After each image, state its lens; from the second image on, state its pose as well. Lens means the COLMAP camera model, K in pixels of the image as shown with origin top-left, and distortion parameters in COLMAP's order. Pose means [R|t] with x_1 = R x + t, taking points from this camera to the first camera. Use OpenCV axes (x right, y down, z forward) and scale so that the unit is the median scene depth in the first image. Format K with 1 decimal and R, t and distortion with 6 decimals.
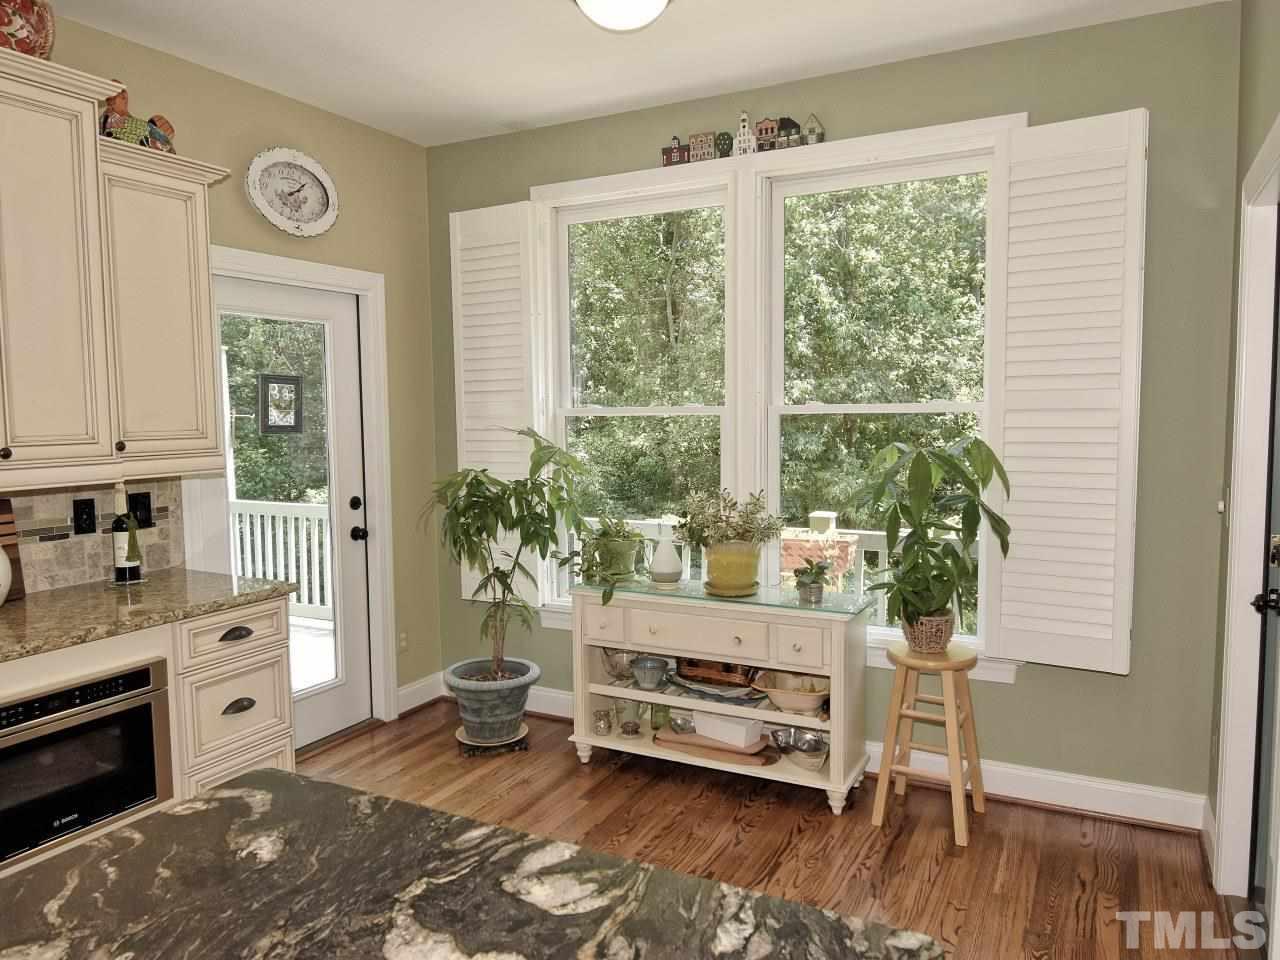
lens RADIAL K [[897.6, 0, 640.0], [0, 897.6, 480.0], [0, 0, 1]] dist [-0.001475, -0.008921]
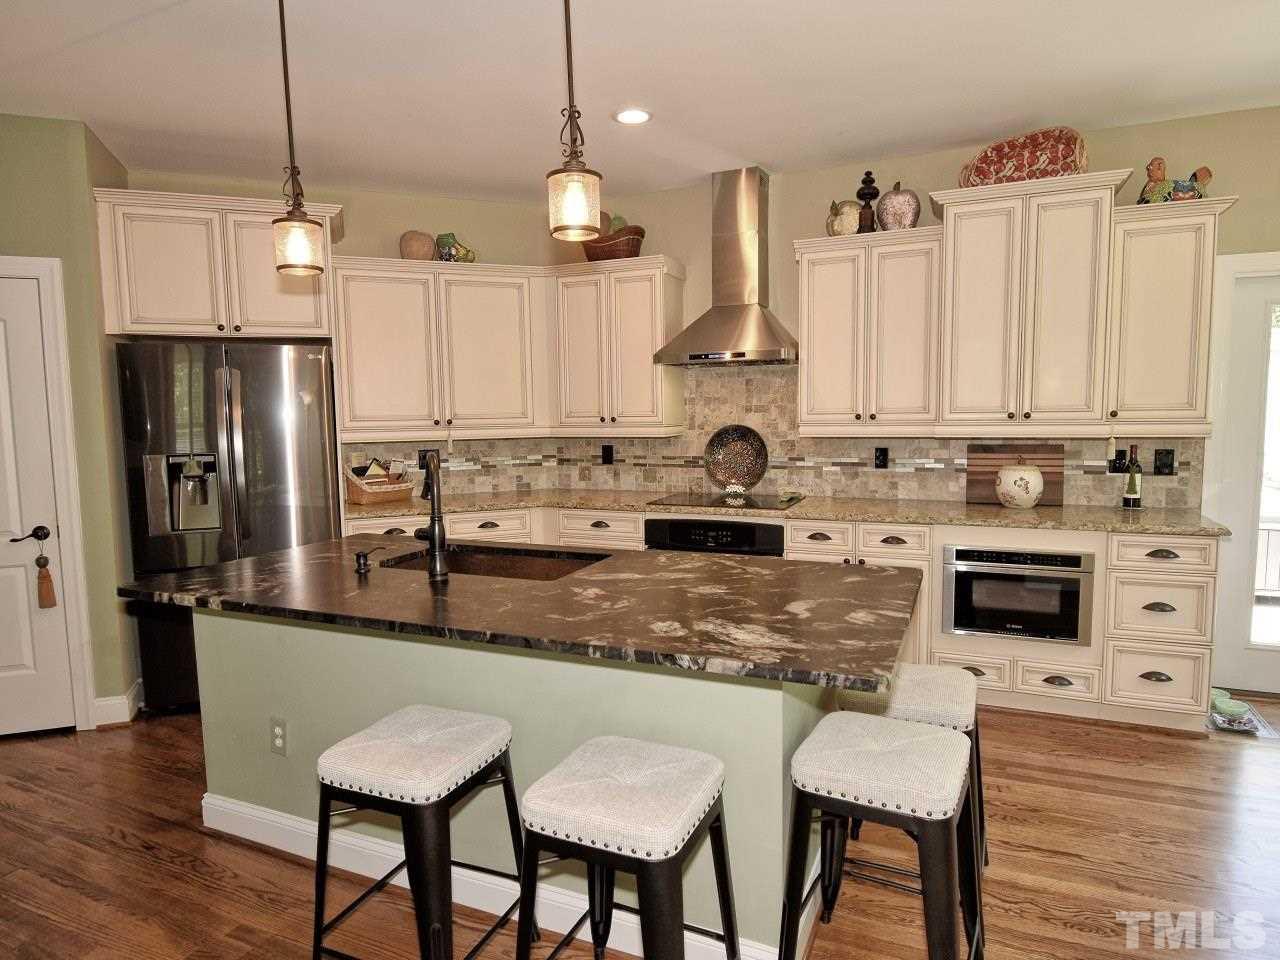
lens RADIAL K [[753.1, 0, 646.2], [0, 753.1, 481.3], [0, 0, 1]] dist [0.023836, -0.032884]
pose [[0.071878, 0.104727, -0.991900, 0.501912], [-0.065770, 0.992806, 0.100056, -0.000876], [0.995243, 0.058046, 0.078249, 0.104929]]
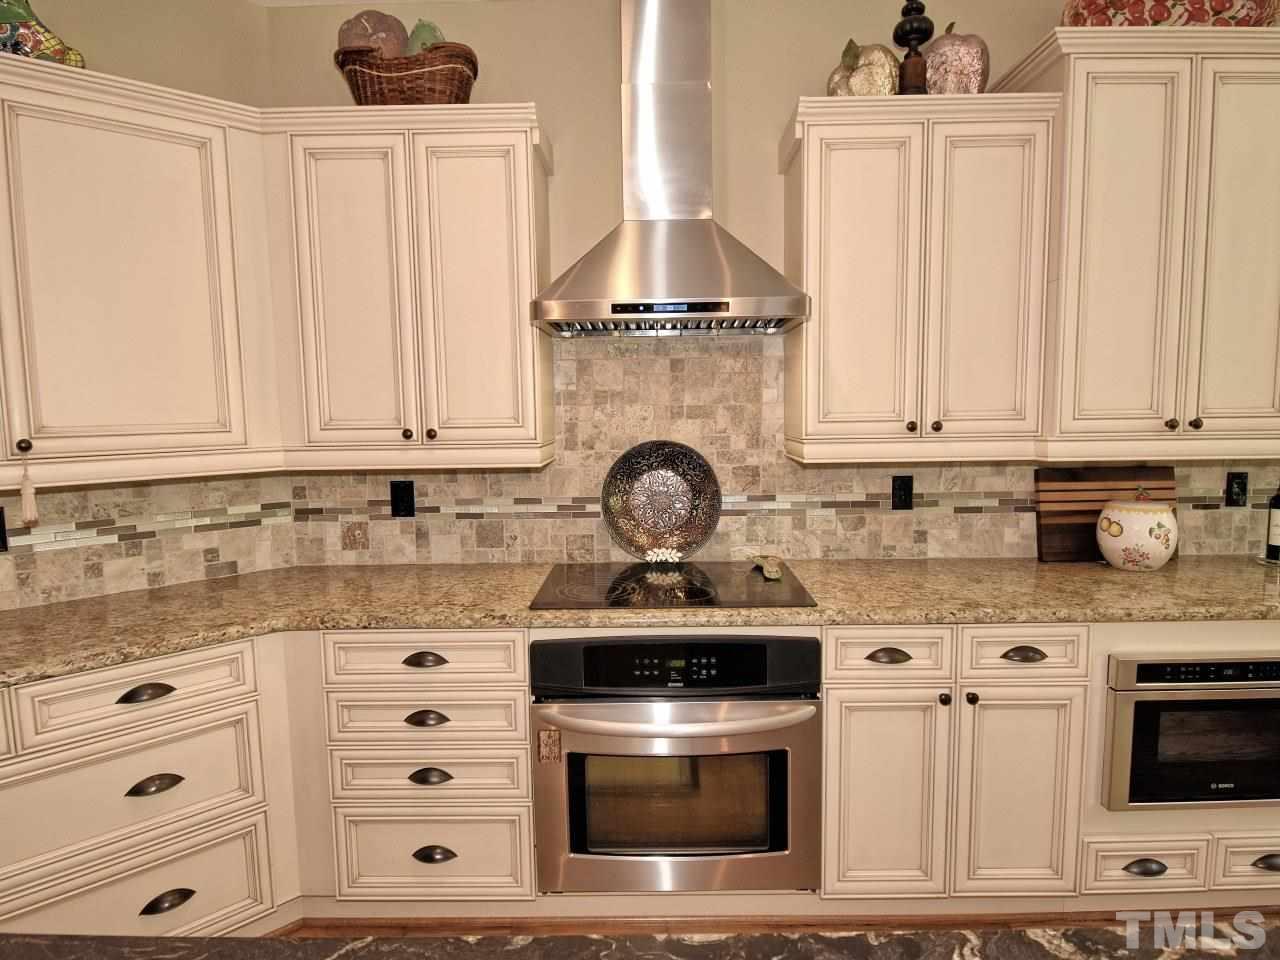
lens RADIAL K [[753.1, 0, 646.2], [0, 753.1, 481.3], [0, 0, 1]] dist [0.023836, -0.032884]
pose [[0.453366, 0.093582, -0.886398, -0.144394], [-0.061792, 0.995380, 0.073483, 0.008627], [0.889180, 0.021458, 0.457054, 0.012243]]
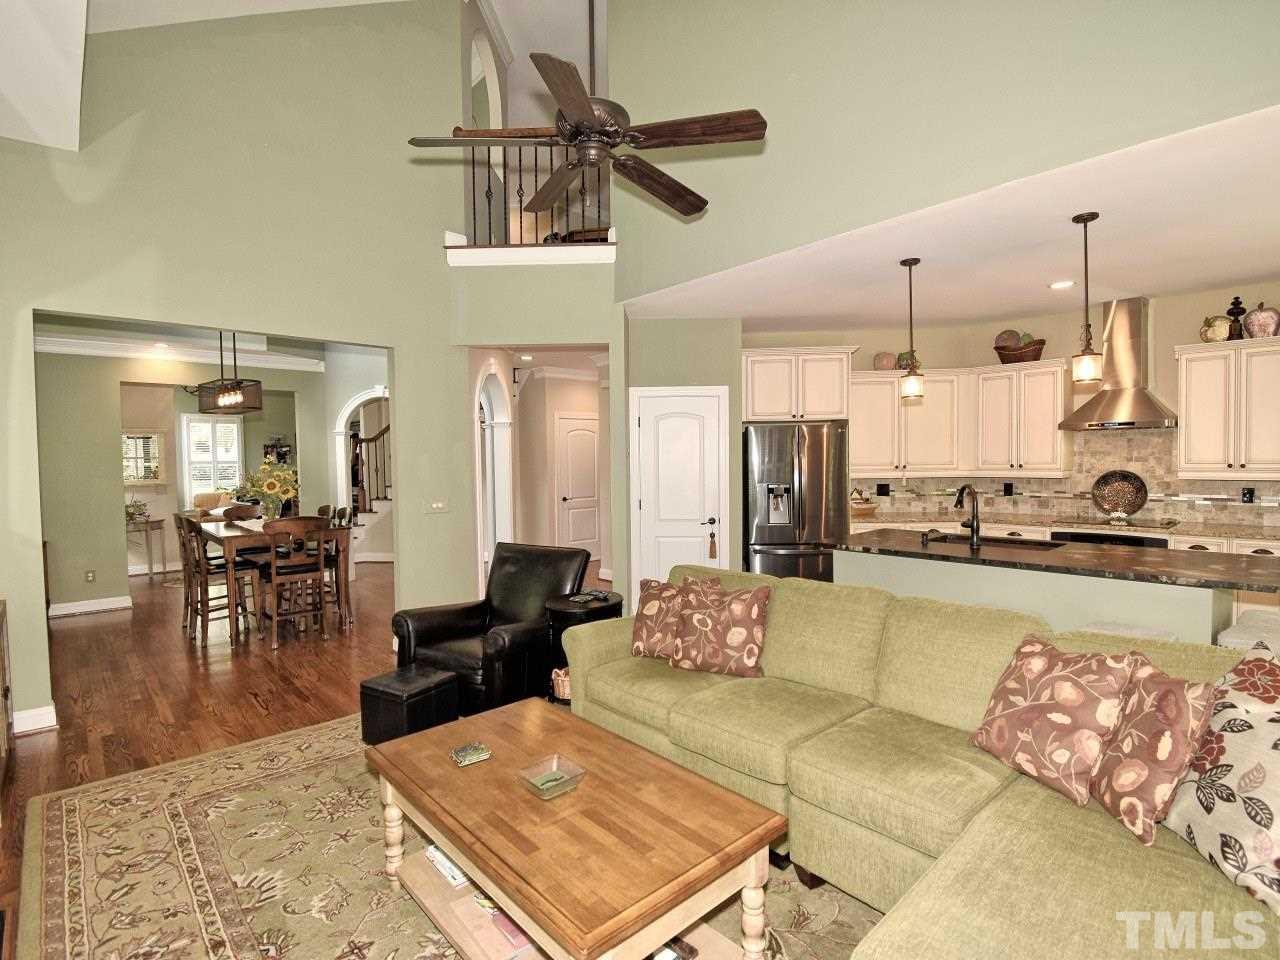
lens RADIAL K [[637.1, 0, 644.7], [0, 637.1, 481.5], [0, 0, 1]] dist [0.025051, -0.030482]
pose [[-0.342445, 0.051071, -0.938149, 1.106983], [-0.056813, 0.995569, 0.074935, -0.002066], [0.937818, 0.078961, -0.338026, -0.210142]]
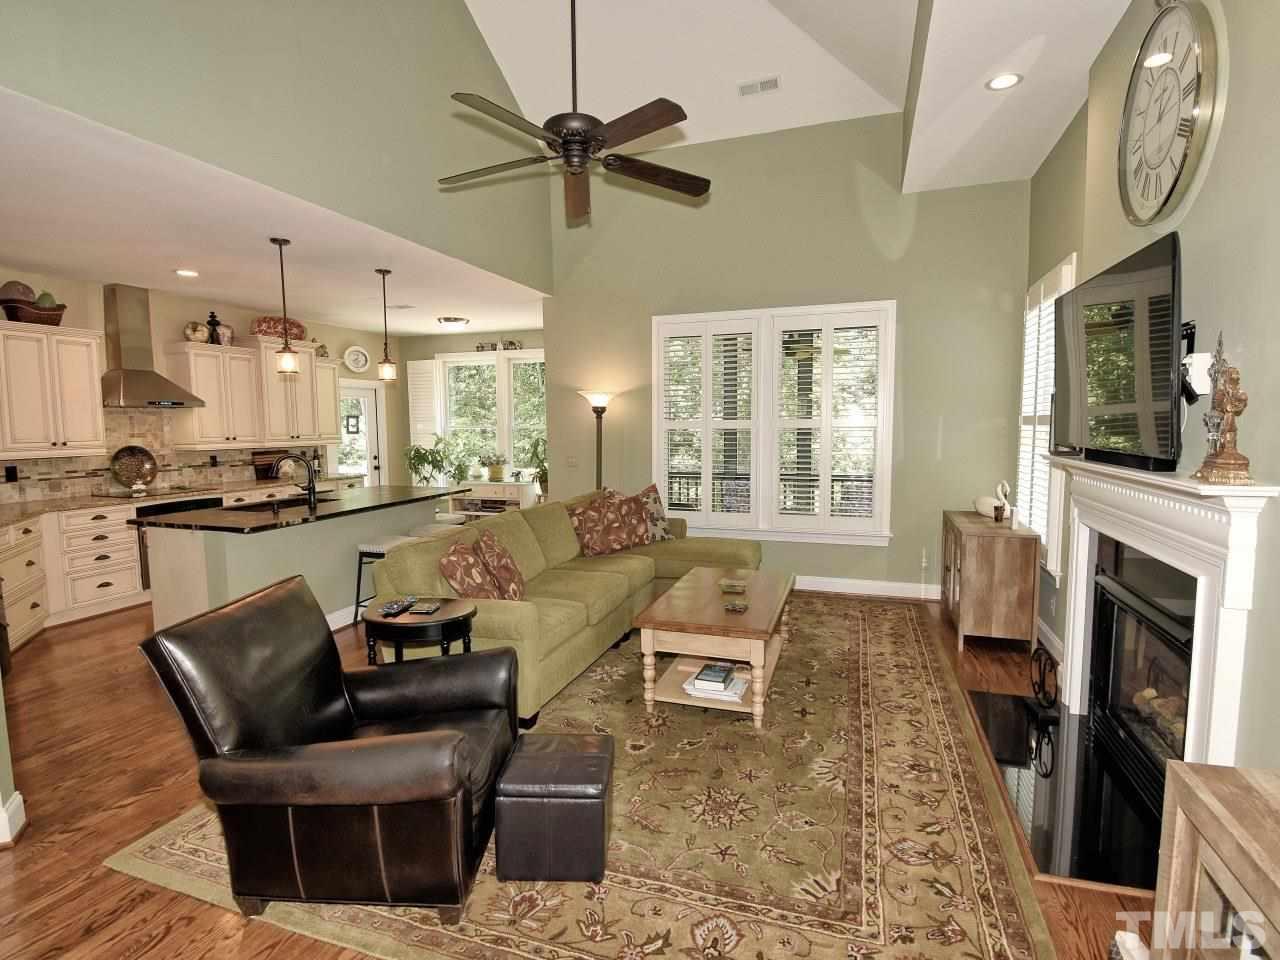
lens RADIAL K [[637.1, 0, 644.7], [0, 637.1, 481.5], [0, 0, 1]] dist [0.025051, -0.030482]
pose [[0.988018, -0.009476, 0.154050, 0.295931], [0.007854, 0.999907, 0.011139, 0.108790], [-0.154142, -0.009795, 0.988000, -1.530067]]
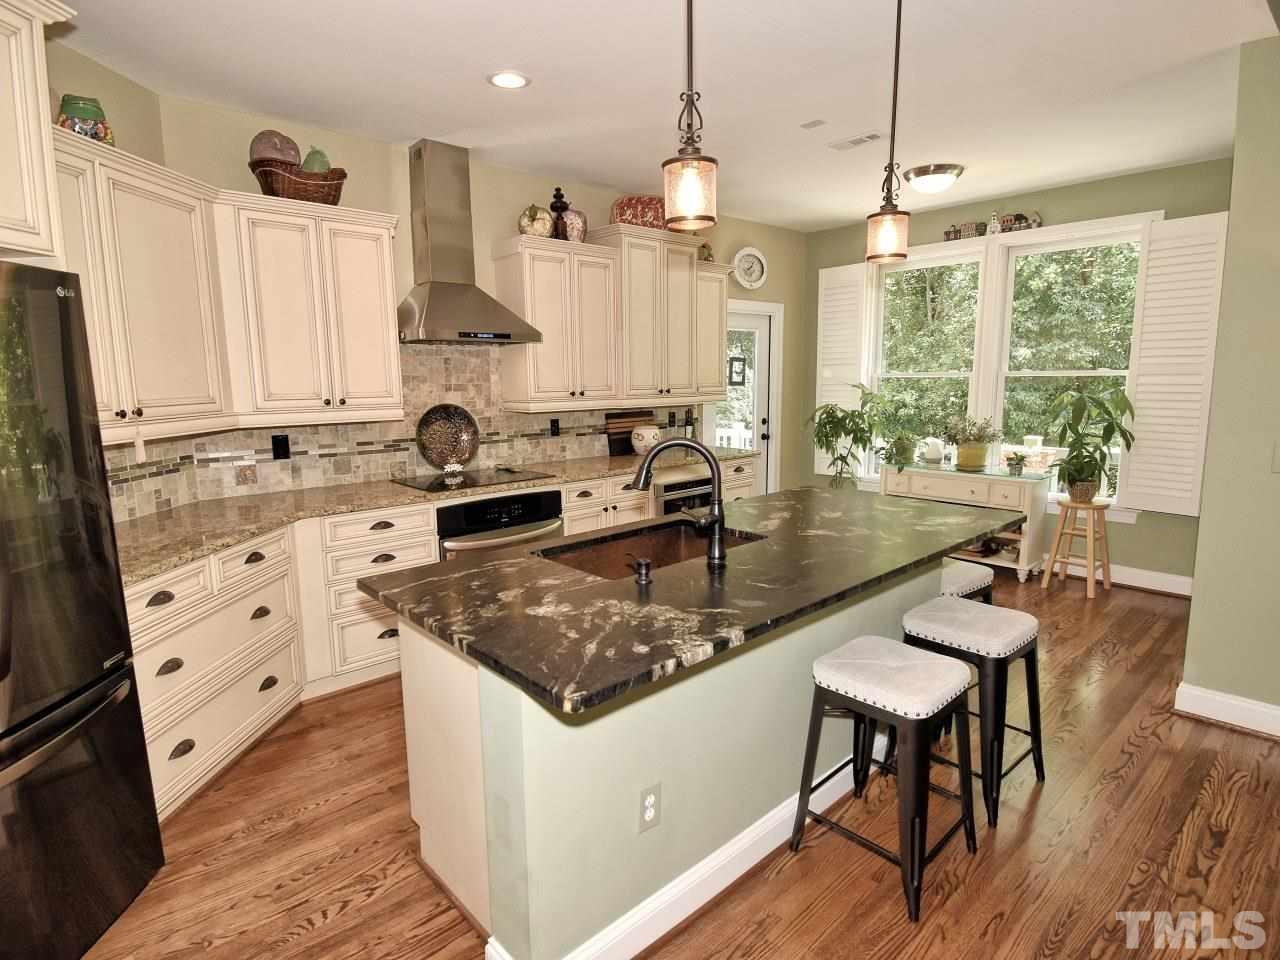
lens RADIAL K [[686.5, 0, 643.0], [0, 686.5, 481.7], [0, 0, 1]] dist [0.005003, -0.001244]
pose [[0.940478, 0.052908, -0.335711, -0.063315], [-0.026384, 0.996193, 0.083086, 0.048284], [0.338829, -0.069283, 0.938294, -0.646367]]
